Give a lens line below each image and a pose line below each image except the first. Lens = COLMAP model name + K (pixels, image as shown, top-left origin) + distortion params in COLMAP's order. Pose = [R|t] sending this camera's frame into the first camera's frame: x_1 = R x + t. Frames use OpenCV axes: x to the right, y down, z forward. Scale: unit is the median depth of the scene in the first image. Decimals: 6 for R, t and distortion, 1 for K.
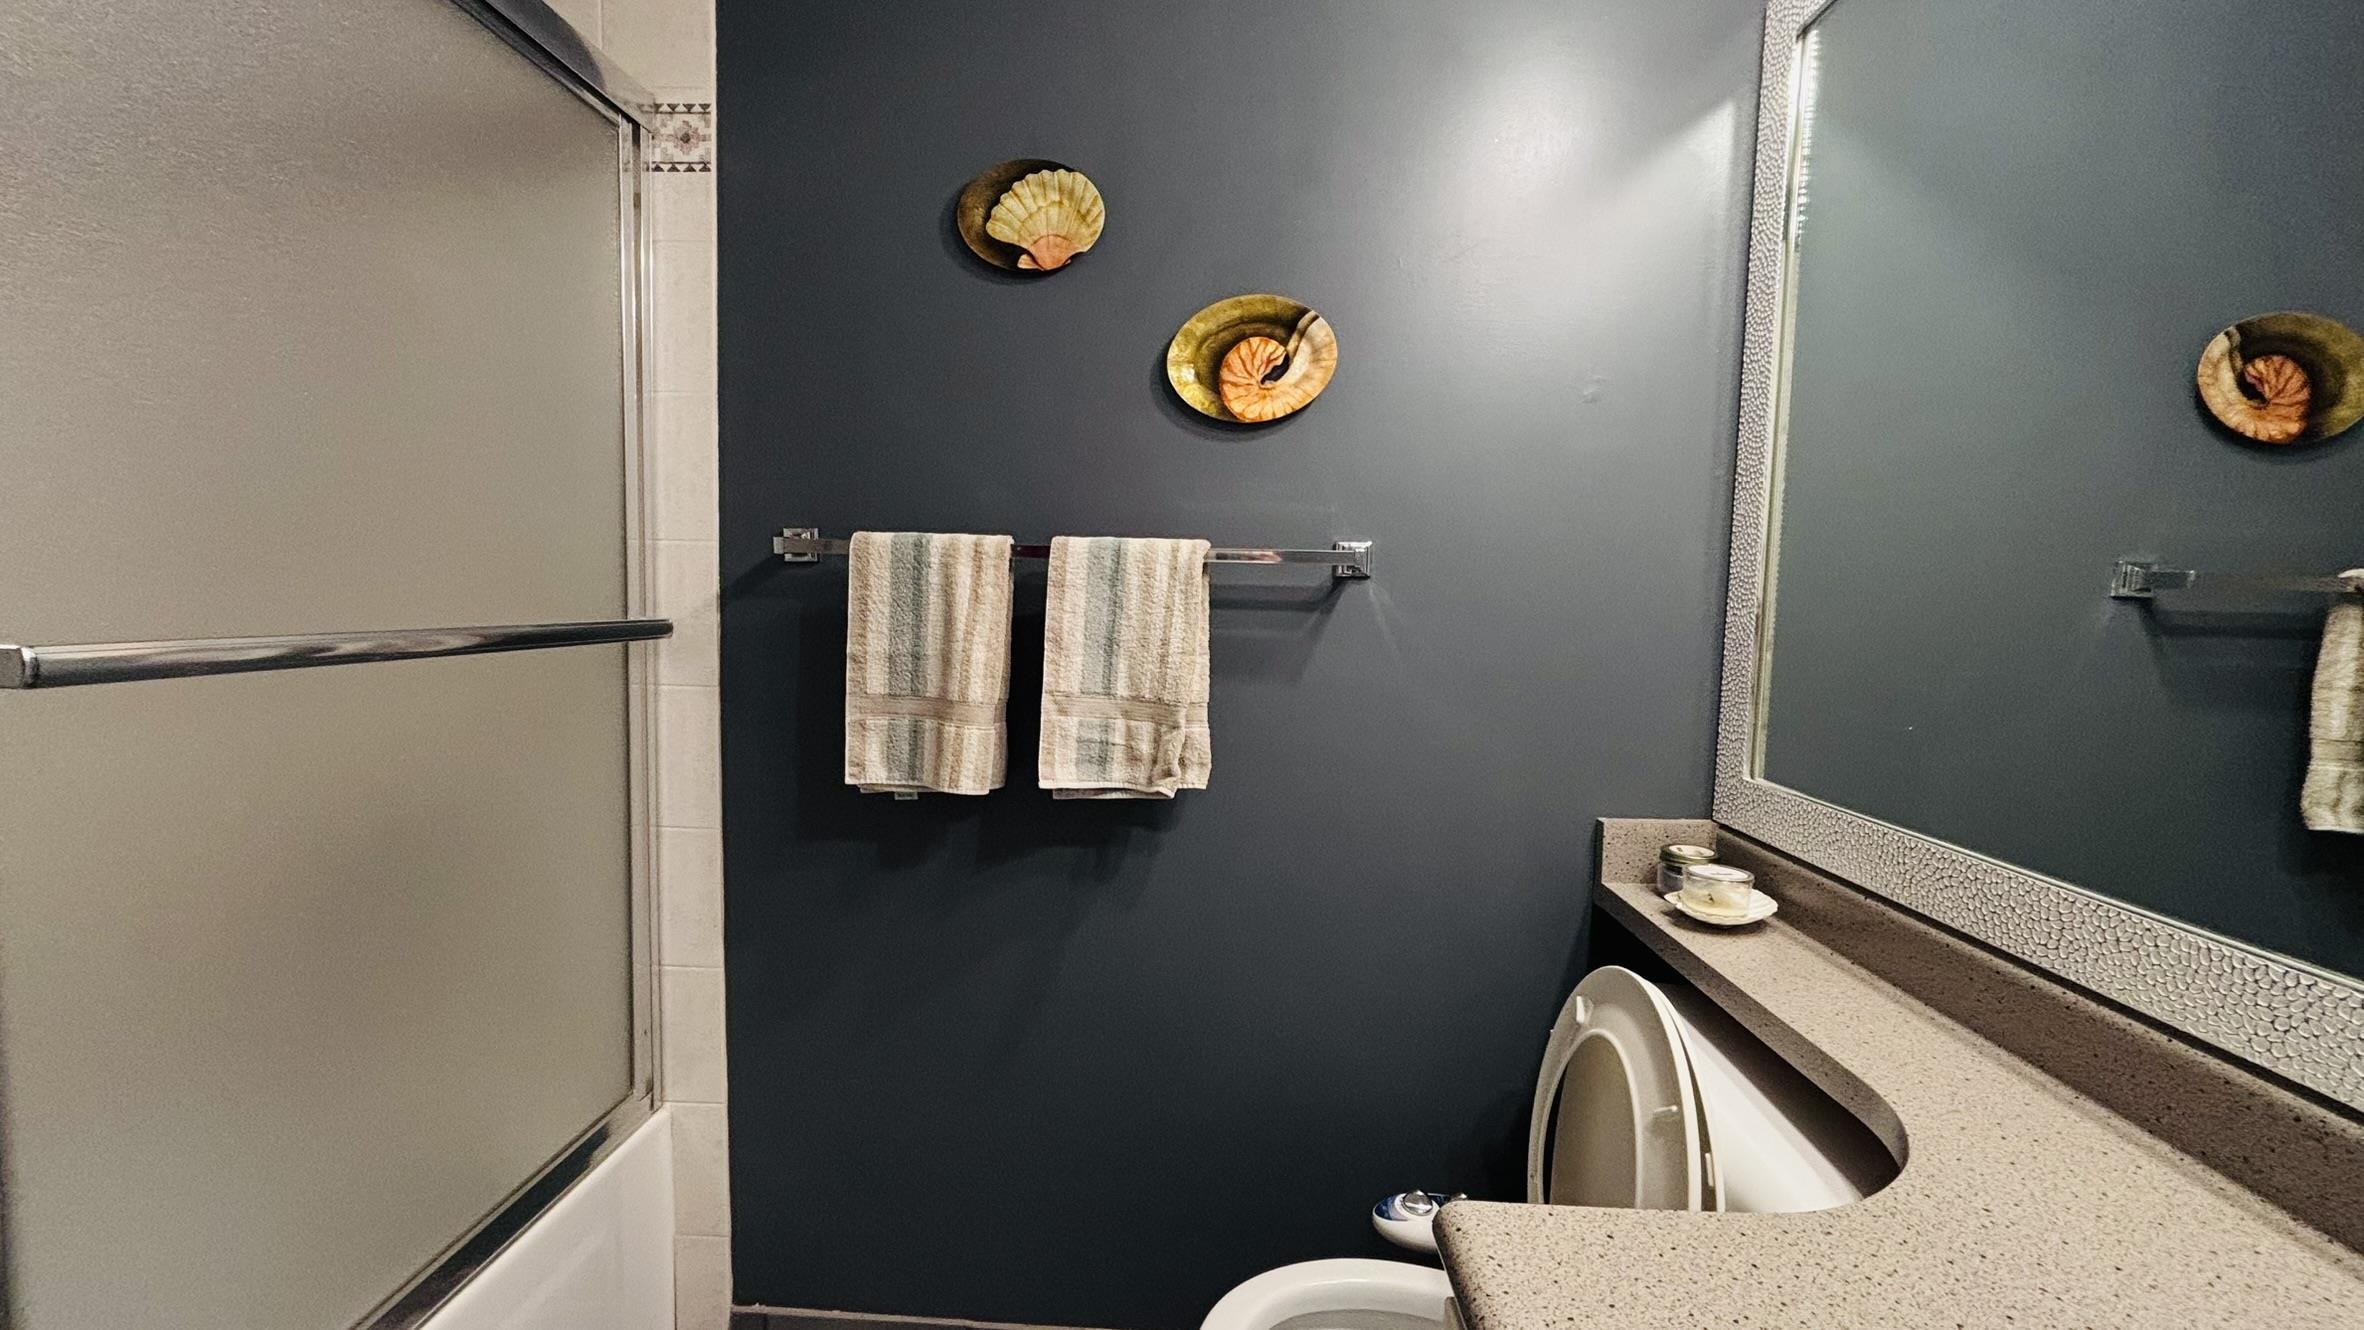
lens RADIAL K [[961.8, 0, 1182.0], [0, 961.8, 665.0], [0, 0, 1]] dist [0.000357, -0.000502]
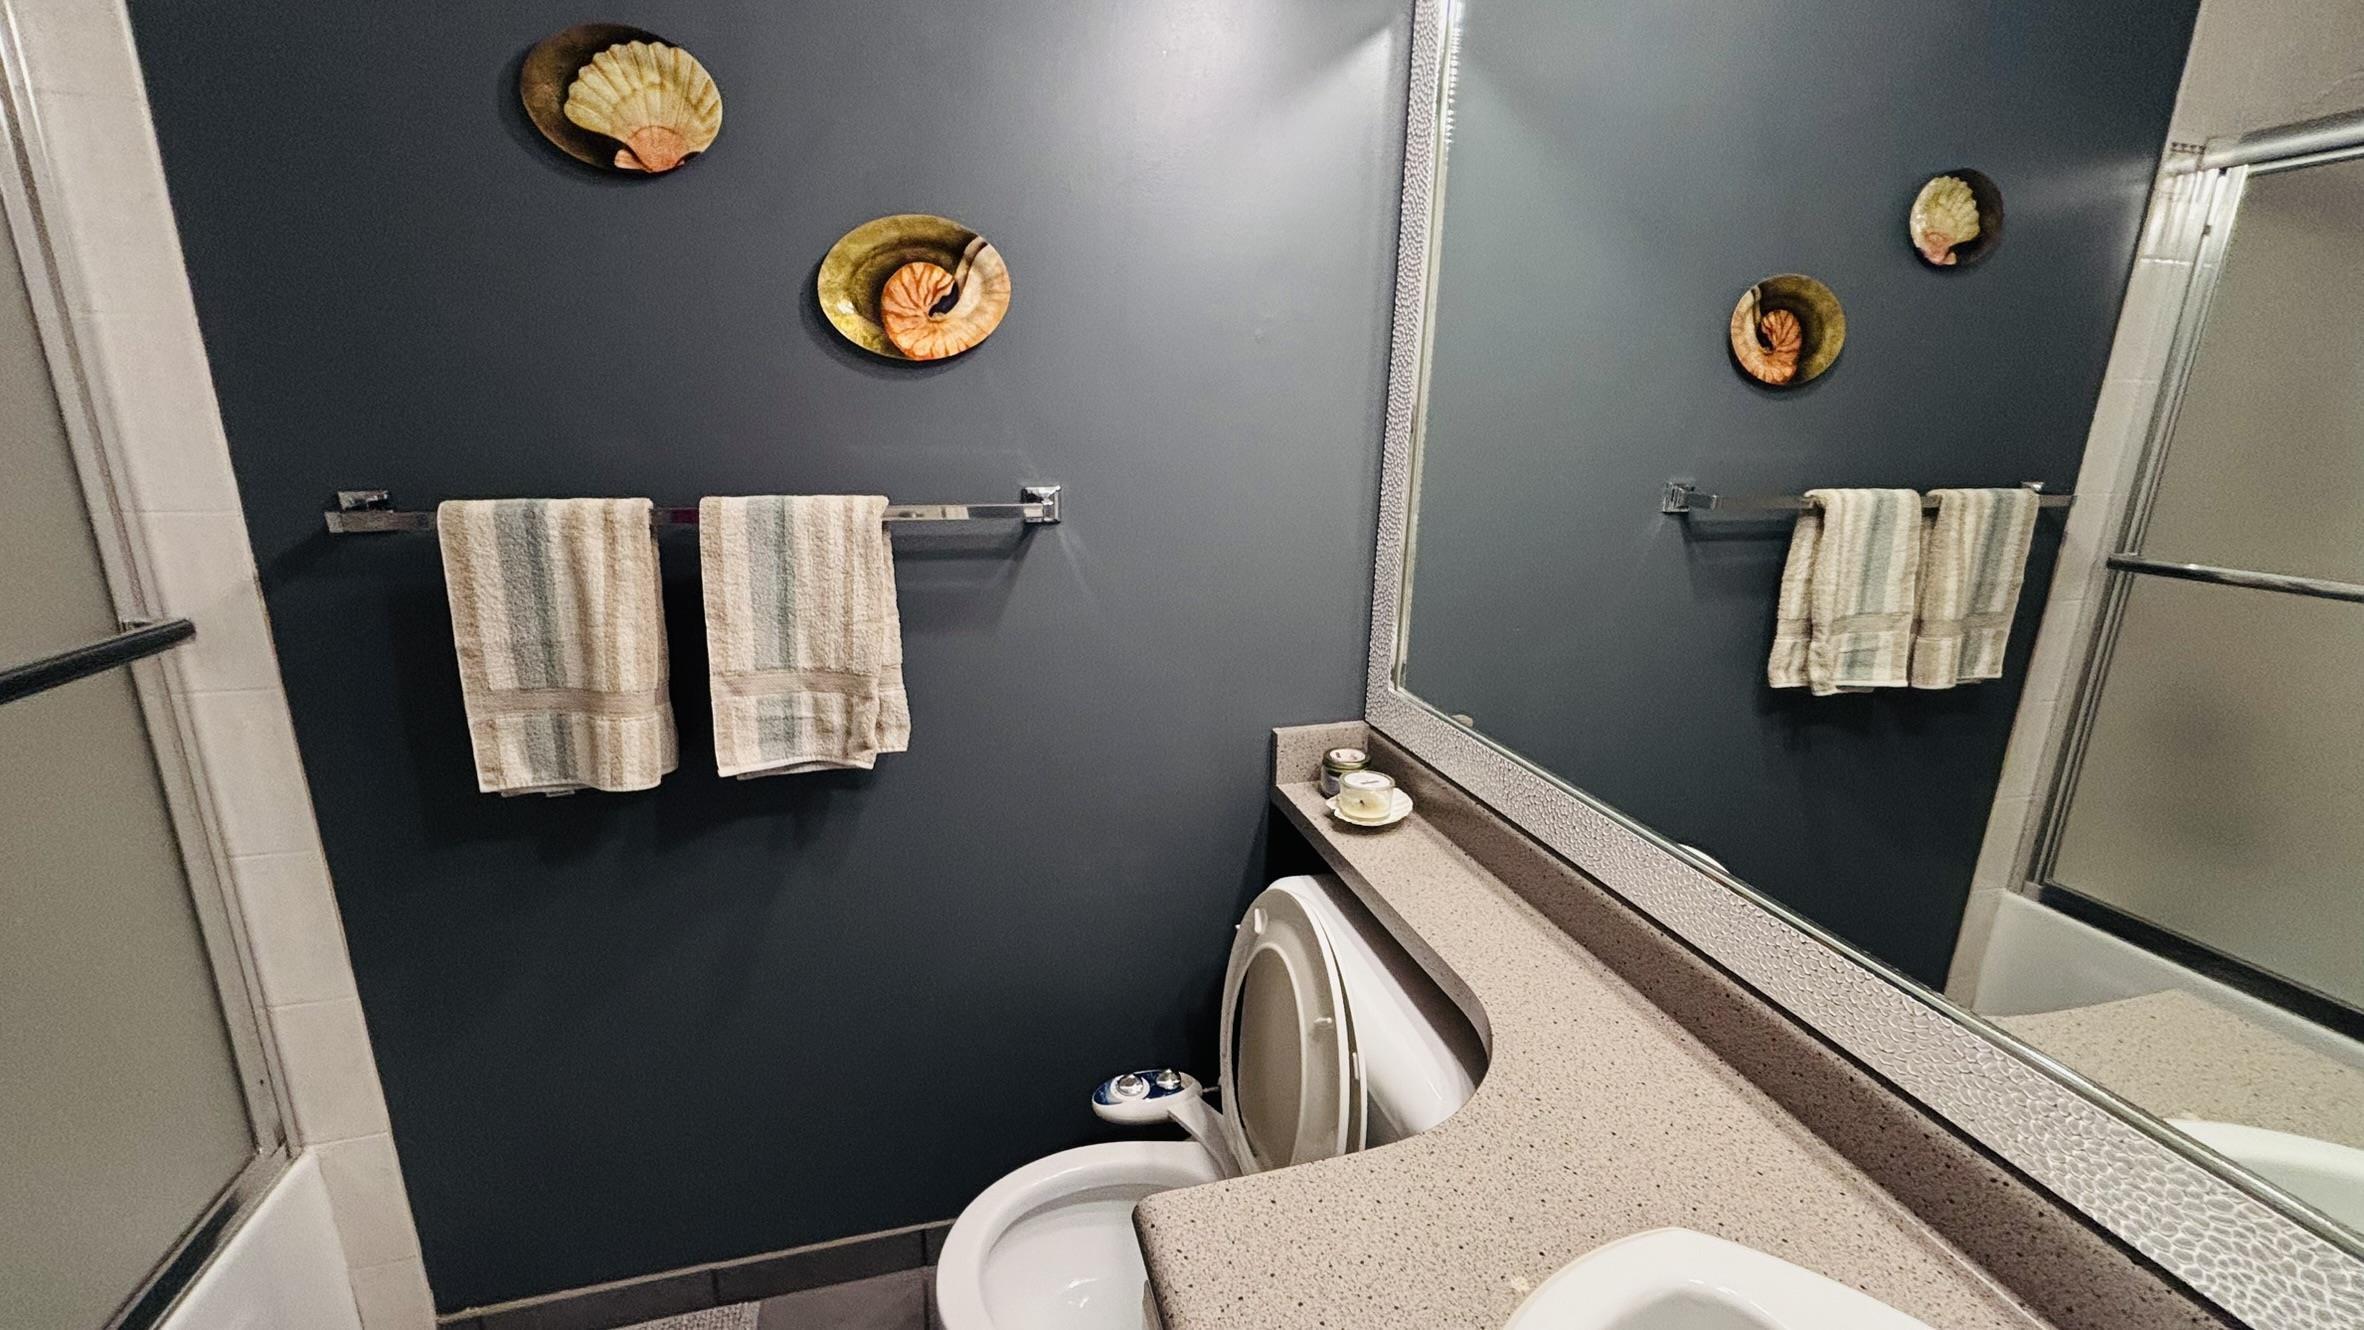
lens RADIAL K [[961.9, 0, 1182.0], [0, 961.9, 665.0], [0, 0, 1]] dist [-0.001730, -0.000856]
pose [[0.953774, -0.087052, 0.287641, 0.019687], [0.032014, 0.981112, 0.190772, -0.136616], [-0.298815, -0.172745, 0.938546, 0.004336]]
